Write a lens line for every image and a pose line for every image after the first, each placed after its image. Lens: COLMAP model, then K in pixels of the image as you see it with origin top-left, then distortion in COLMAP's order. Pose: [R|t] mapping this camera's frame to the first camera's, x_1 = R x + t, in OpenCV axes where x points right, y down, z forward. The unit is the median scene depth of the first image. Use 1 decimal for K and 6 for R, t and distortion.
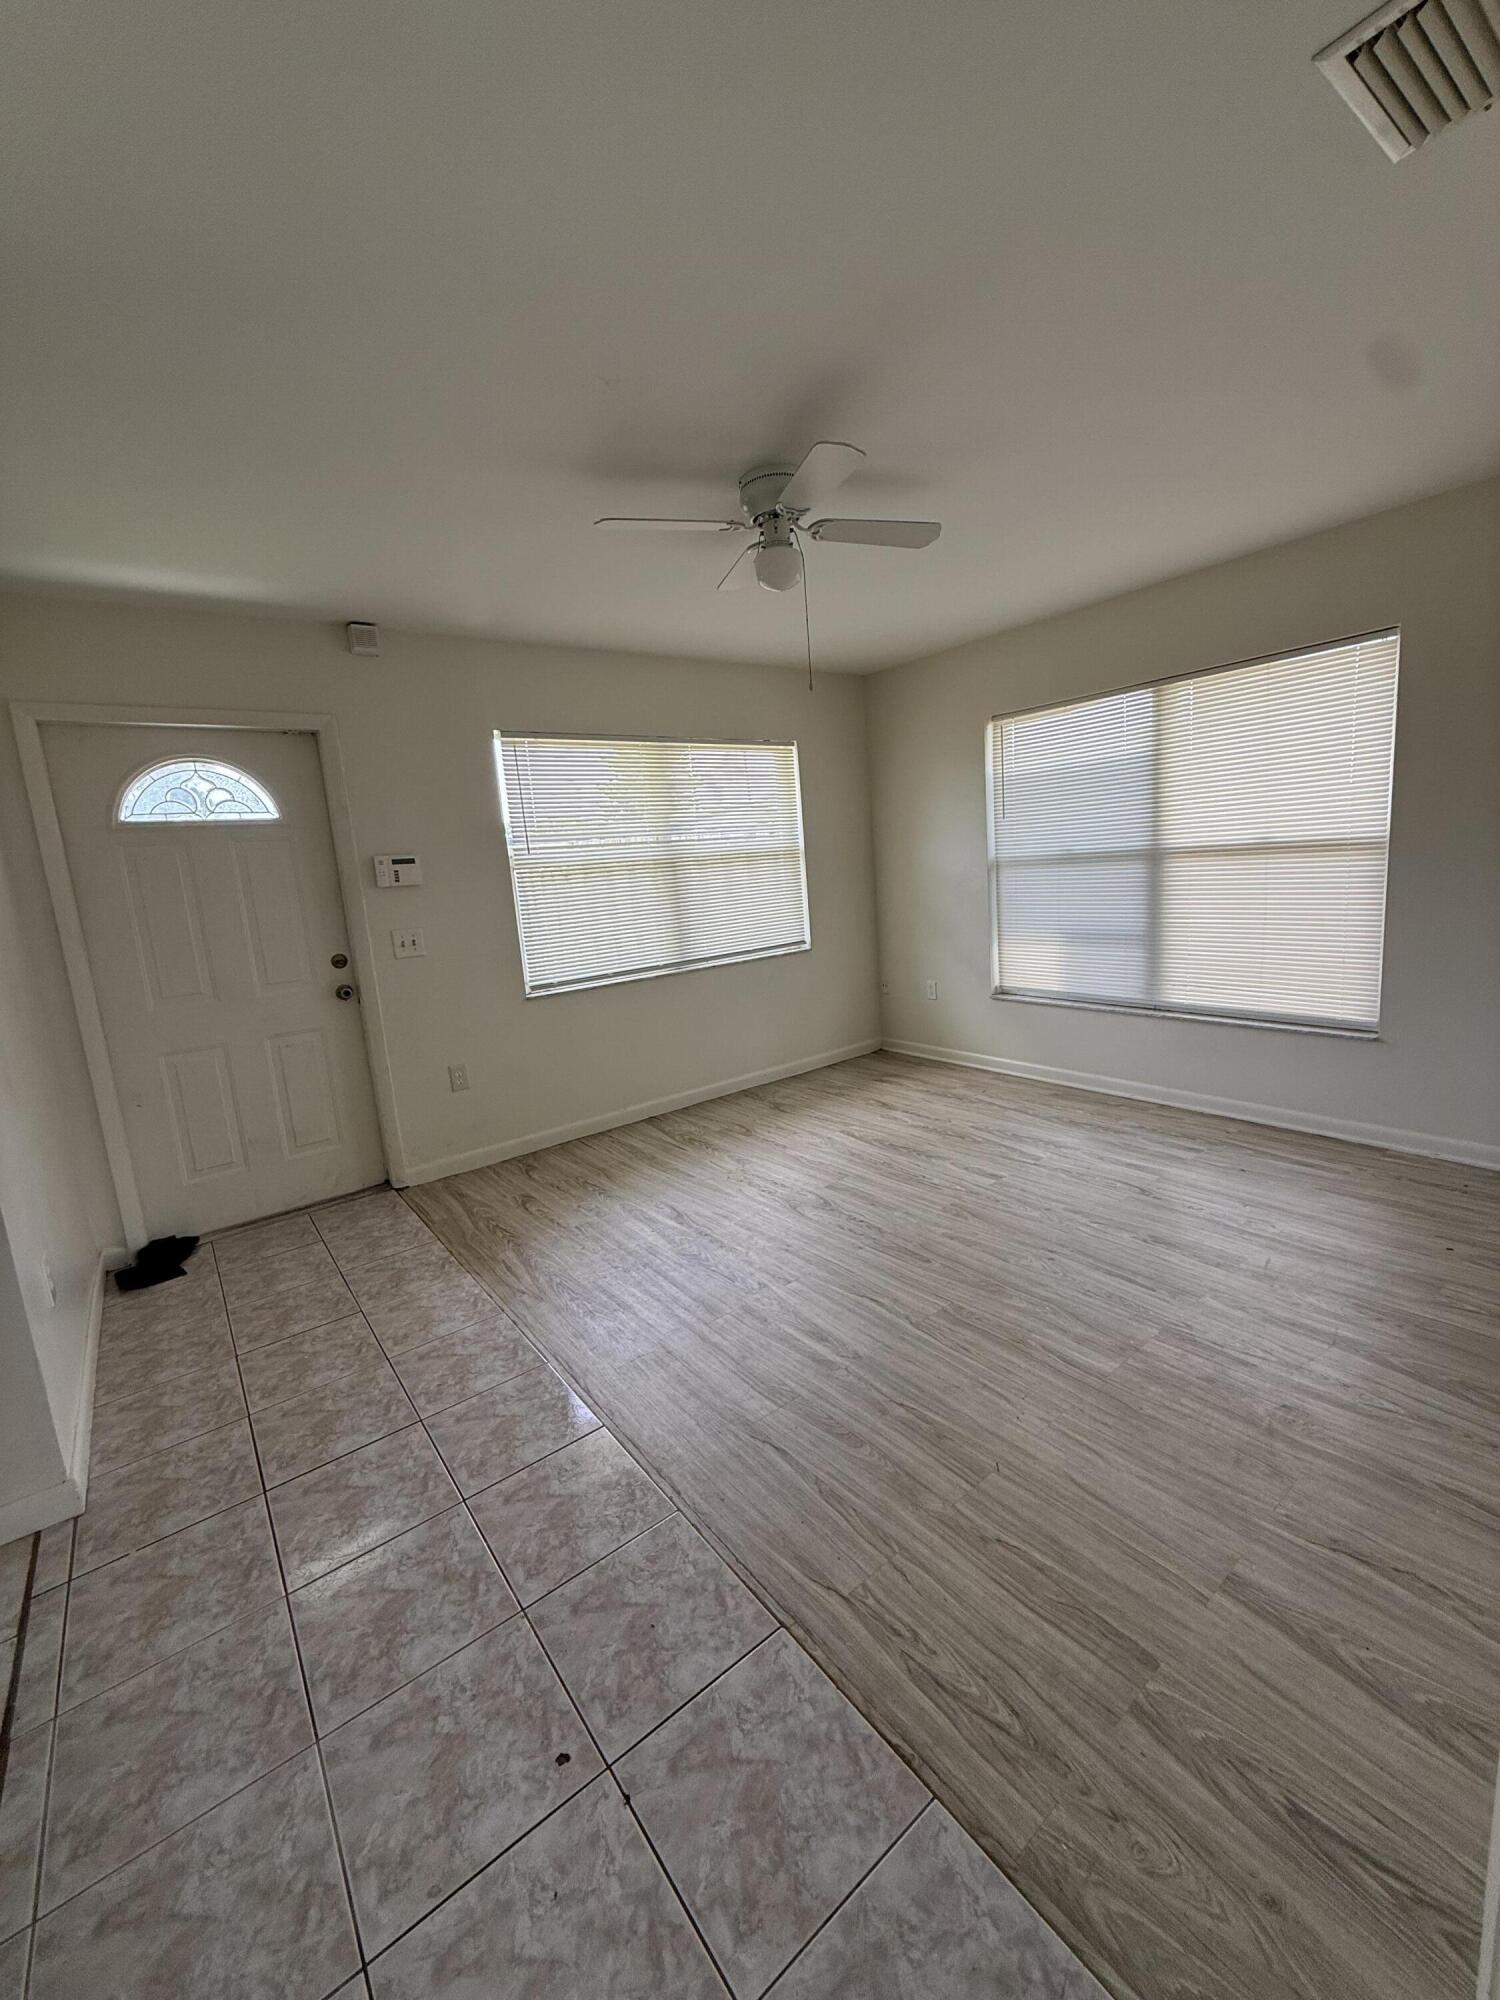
lens RADIAL K [[802.2, 0, 788.4], [0, 802.2, 1049.9], [0, 0, 1]] dist [0.000720, -0.000120]
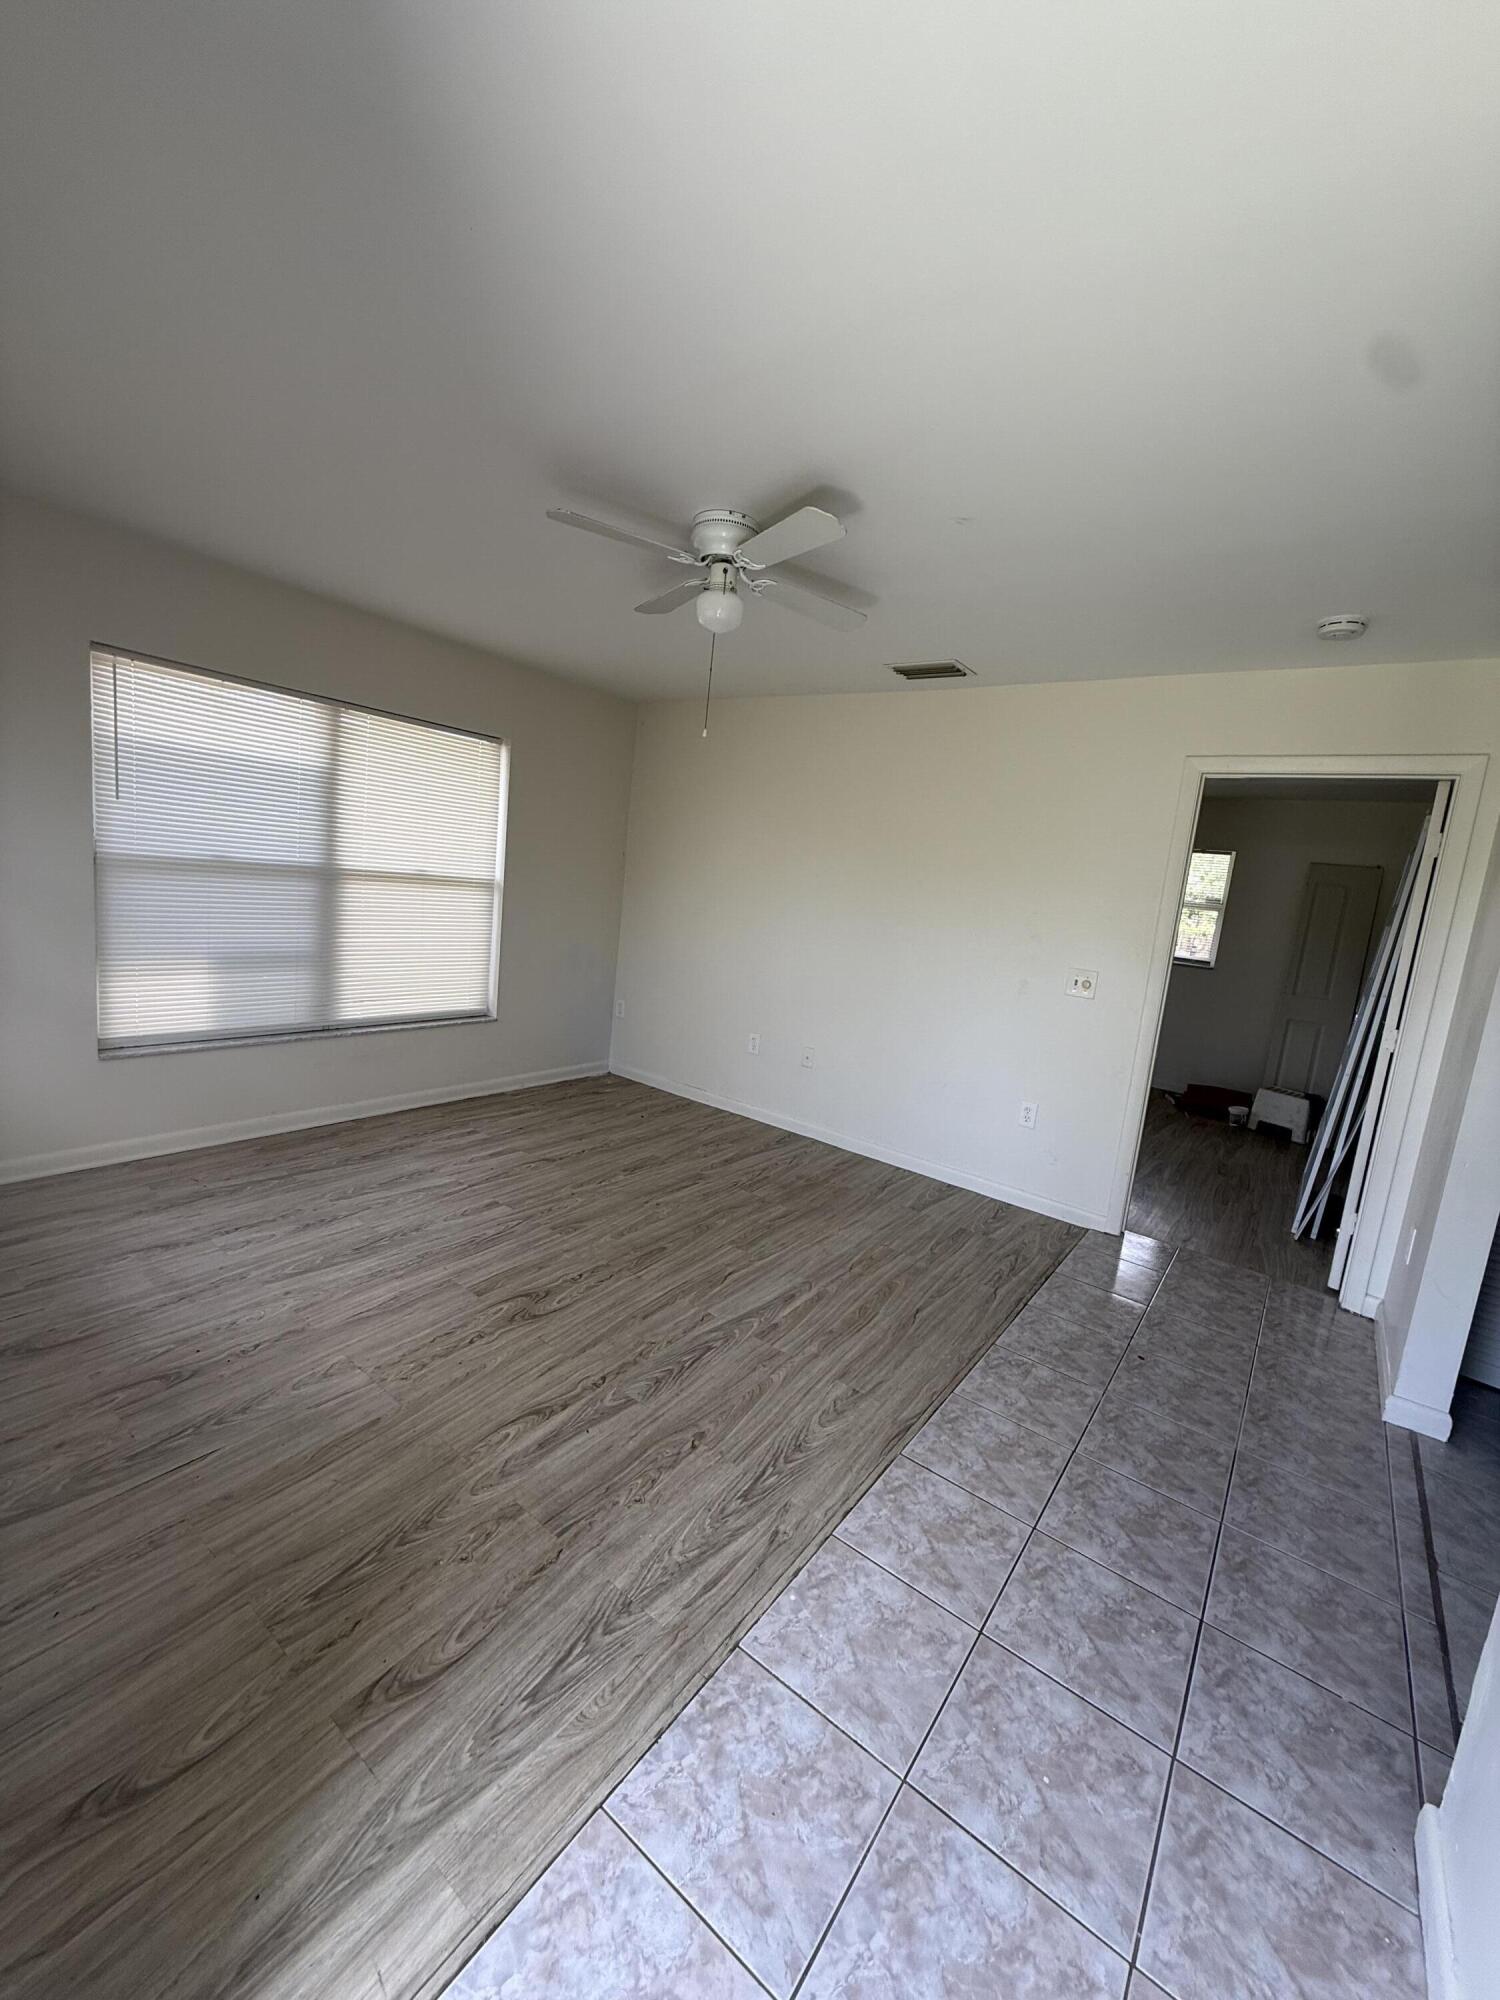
lens RADIAL K [[802.2, 0, 751.9], [0, 802.2, 1000.5], [0, 0, 1]] dist [0.000720, -0.000120]
pose [[-0.263674, -0.104276, 0.958959, -0.739041], [0.142594, 0.979004, 0.145663, -0.184477], [-0.954014, 0.175149, -0.243268, 0.887526]]
